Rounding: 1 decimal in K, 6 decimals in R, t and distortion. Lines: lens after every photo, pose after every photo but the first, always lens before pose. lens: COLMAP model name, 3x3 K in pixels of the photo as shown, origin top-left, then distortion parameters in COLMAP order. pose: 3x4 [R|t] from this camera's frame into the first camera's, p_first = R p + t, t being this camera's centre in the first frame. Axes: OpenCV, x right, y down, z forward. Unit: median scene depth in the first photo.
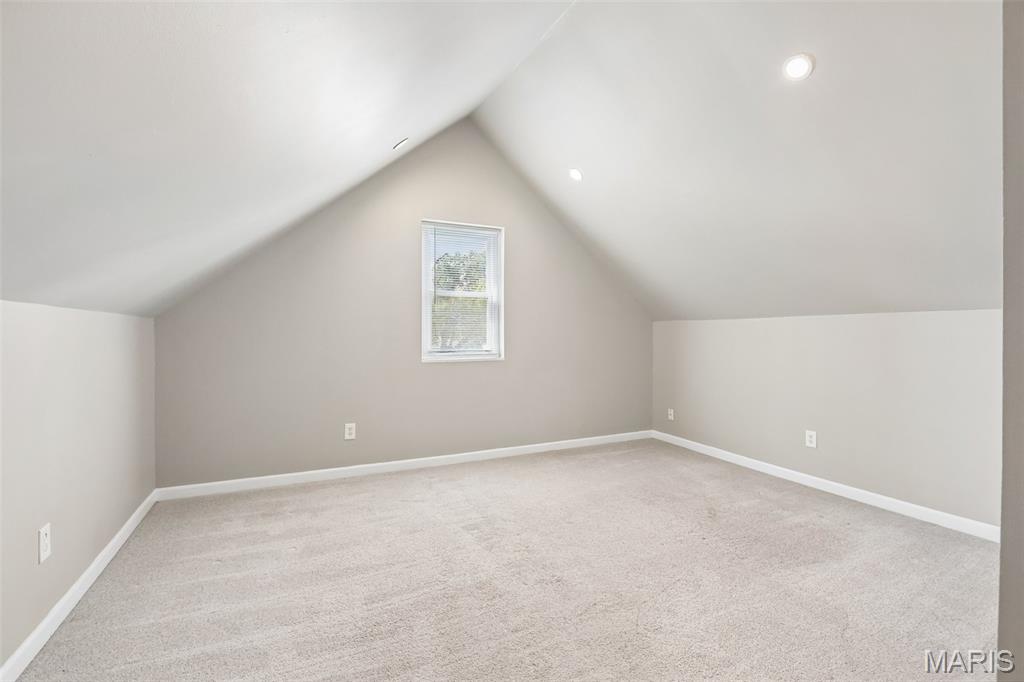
lens RADIAL K [[457.7, 0, 509.0], [0, 457.7, 343.2], [0, 0, 1]] dist [-0.000472, 0.000602]
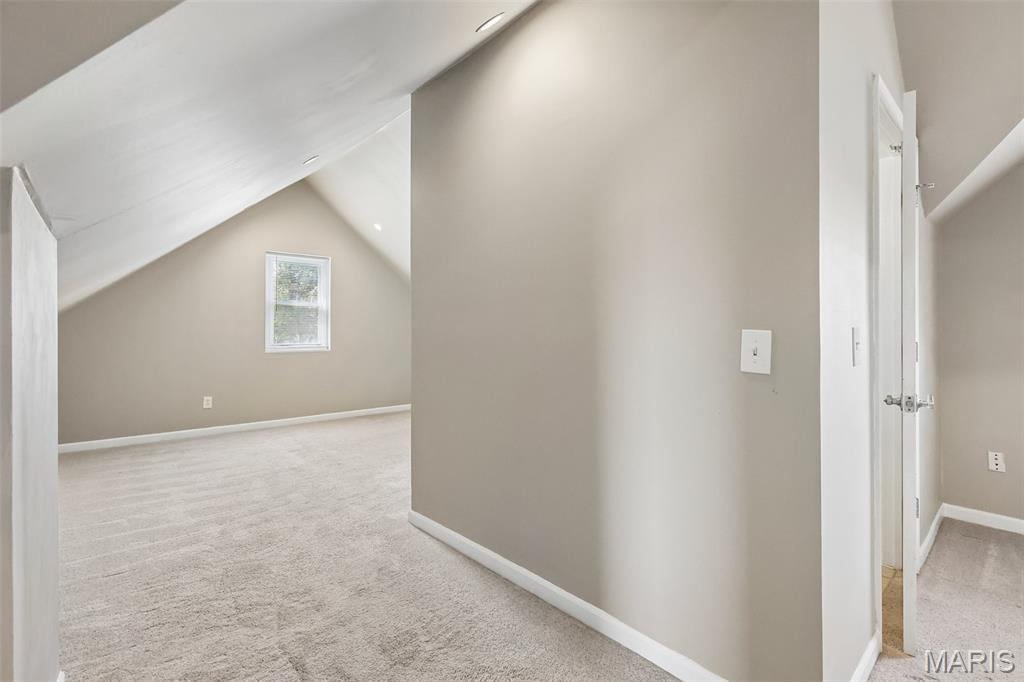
lens RADIAL K [[461.0, 0, 507.4], [0, 461.0, 333.3], [0, 0, 1]] dist [-0.000729, 0.000450]
pose [[0.963862, 0.001788, 0.266398, 0.154134], [0.002255, 0.999887, -0.014870, 0.005747], [-0.266394, 0.014933, 0.963748, -0.583475]]
